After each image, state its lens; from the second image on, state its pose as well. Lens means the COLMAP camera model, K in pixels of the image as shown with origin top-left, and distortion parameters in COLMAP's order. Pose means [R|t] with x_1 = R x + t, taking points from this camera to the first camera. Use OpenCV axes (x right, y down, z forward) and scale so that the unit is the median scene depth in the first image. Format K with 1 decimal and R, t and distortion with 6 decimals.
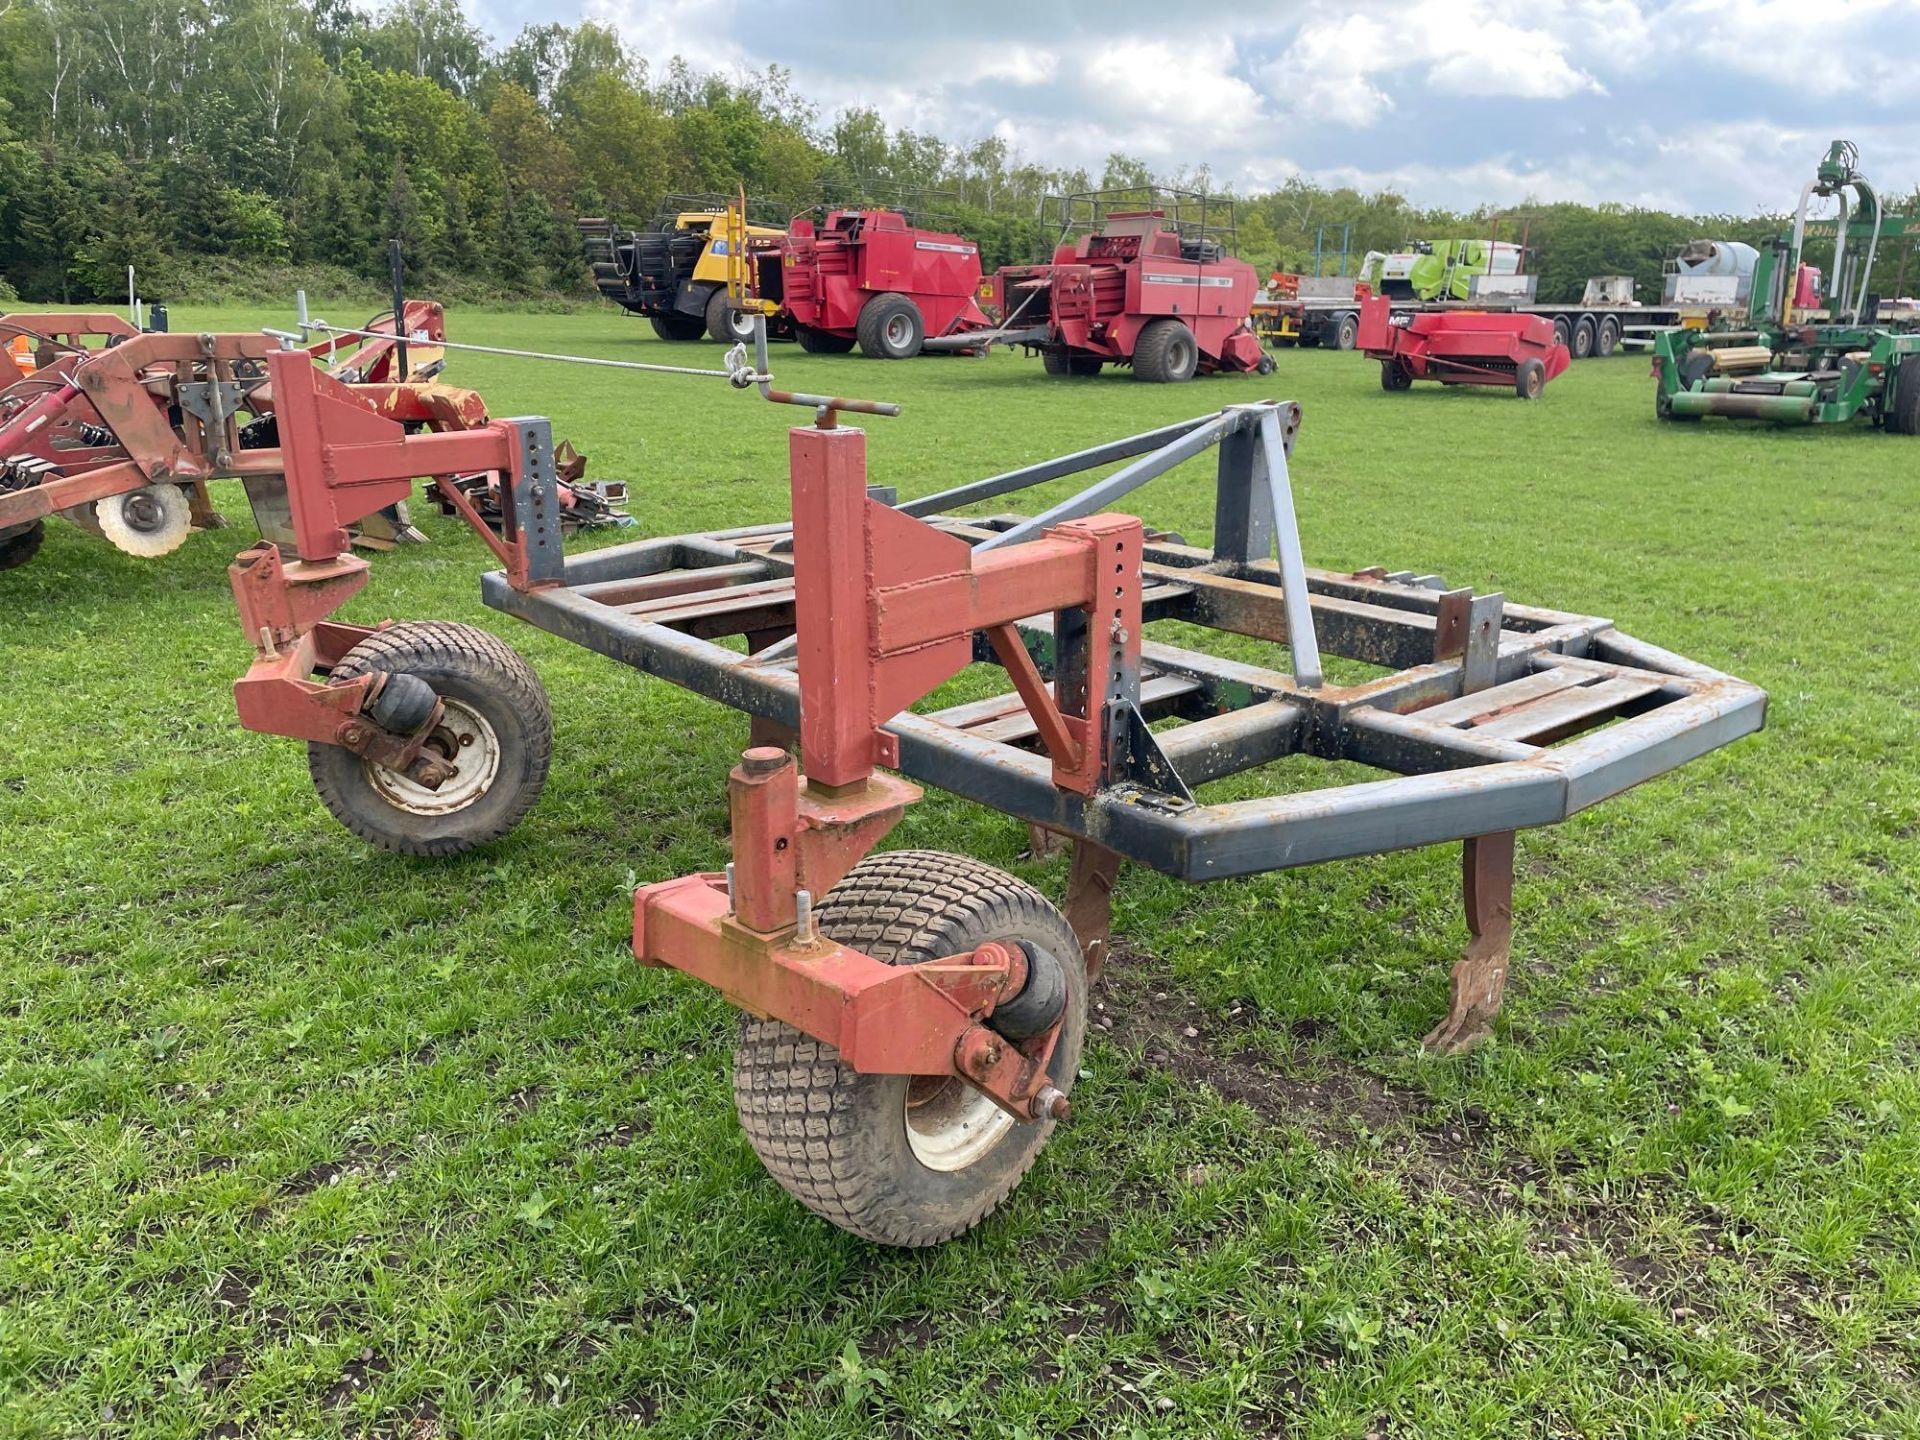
lens RADIAL K [[1443.4, 0, 963.7], [0, 1443.4, 719.6], [0, 0, 1]] dist [0.090348, -0.111249]
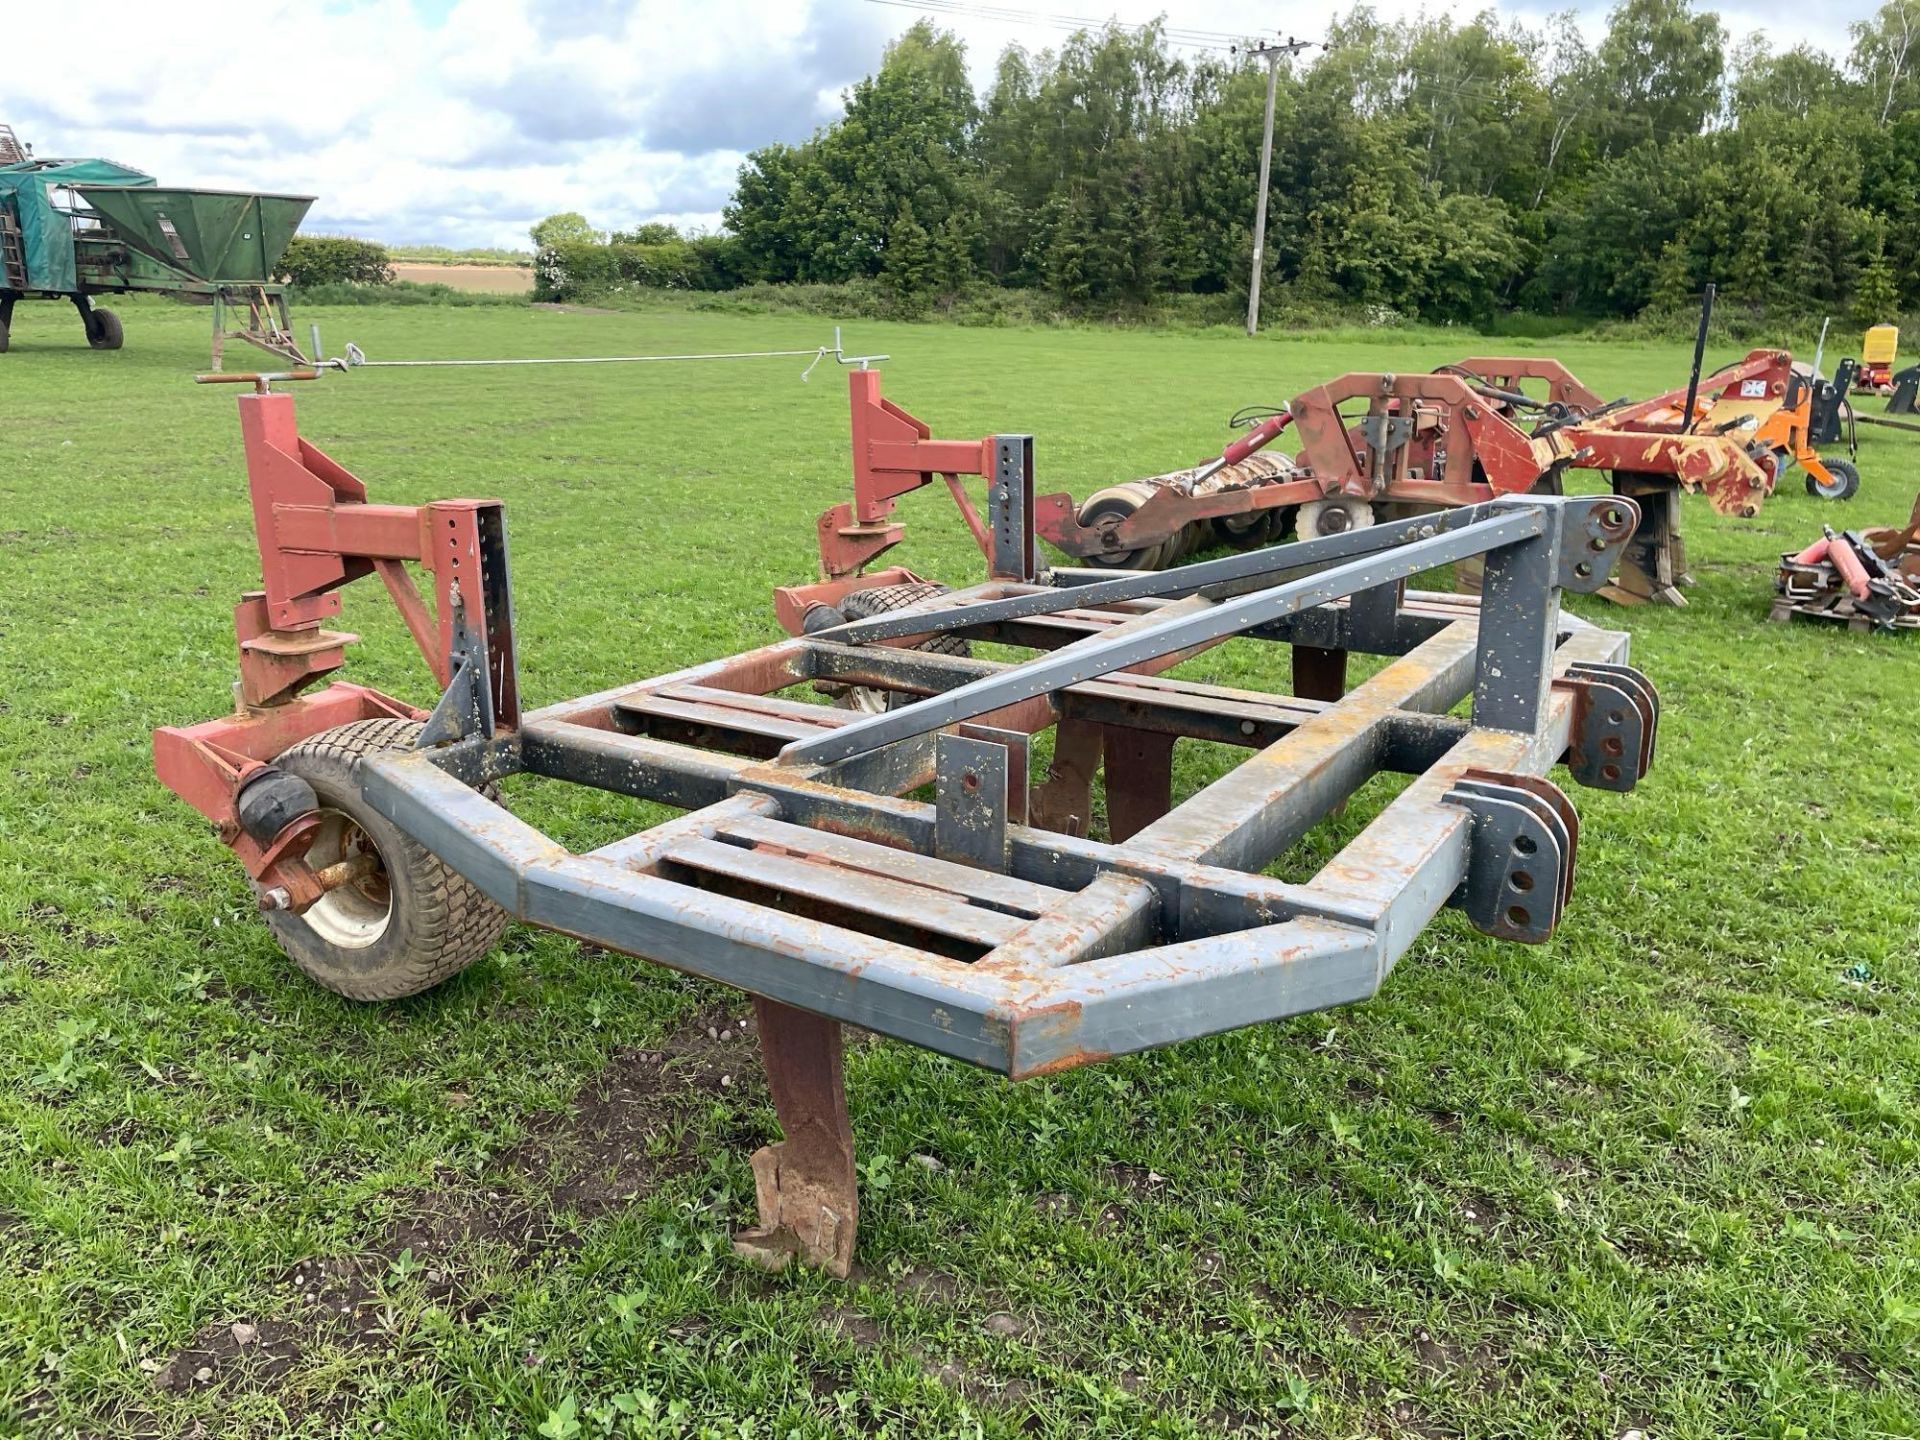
lens RADIAL K [[1443.4, 0, 952.9], [0, 1443.4, 712.0], [0, 0, 1]] dist [0.090348, -0.111249]
pose [[0.281826, 0.244043, -0.927910, 0.089926], [-0.282963, 0.945238, 0.162658, -0.018665], [0.916791, 0.216723, 0.335448, 0.066313]]
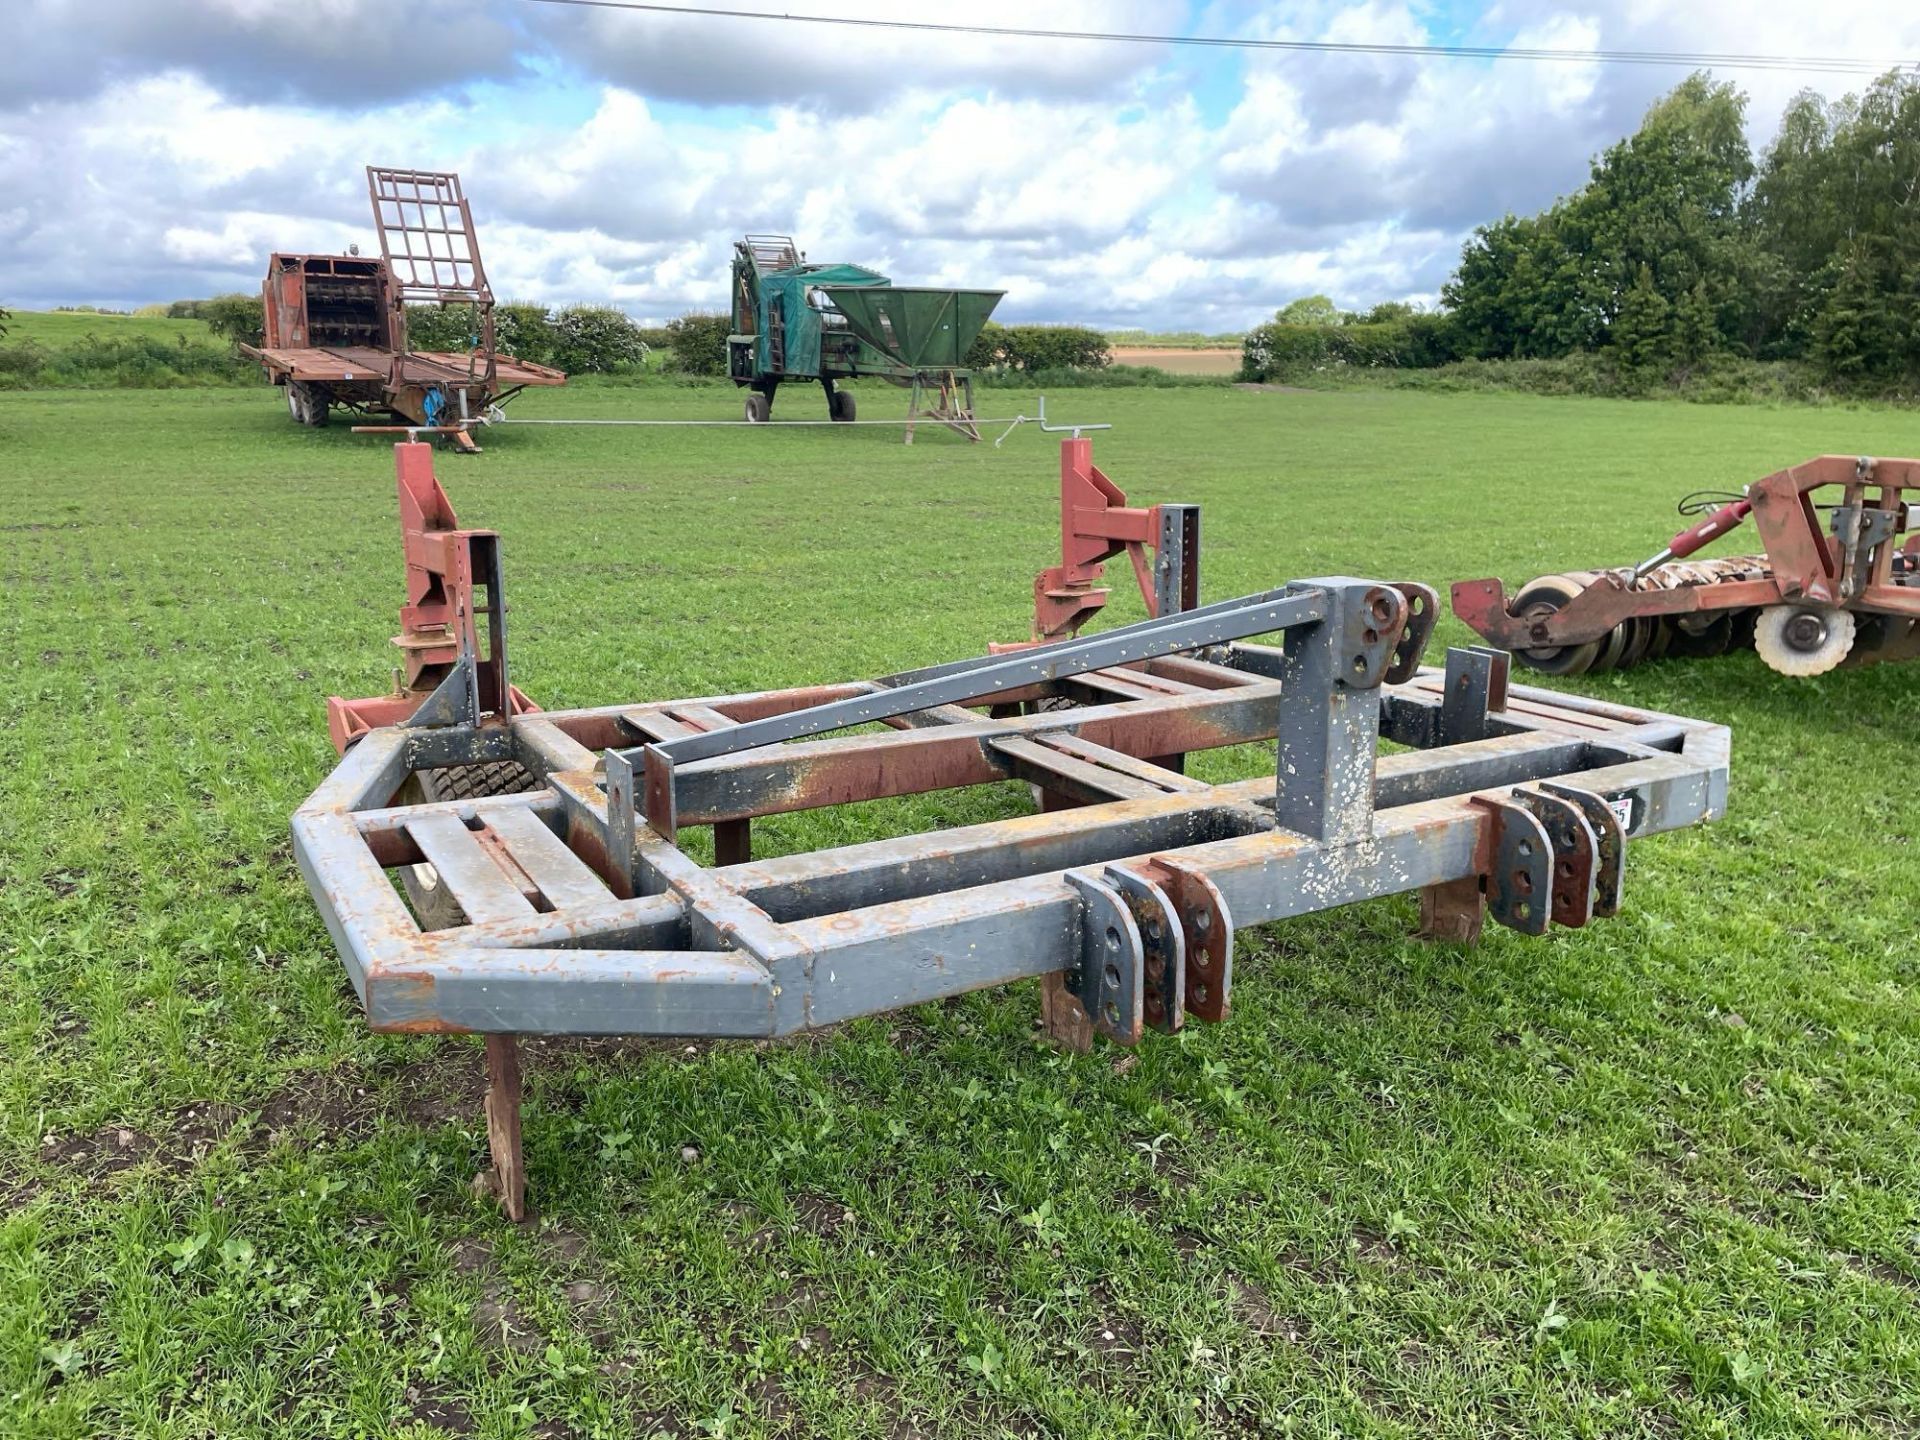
lens RADIAL K [[1443.4, 0, 974.6], [0, 1443.4, 736.5], [0, 0, 1]] dist [0.090348, -0.111249]
pose [[-0.181587, 0.216696, -0.959202, 0.095642], [-0.296949, 0.917801, 0.263559, -0.031884], [0.937469, 0.332693, -0.102313, 0.111504]]
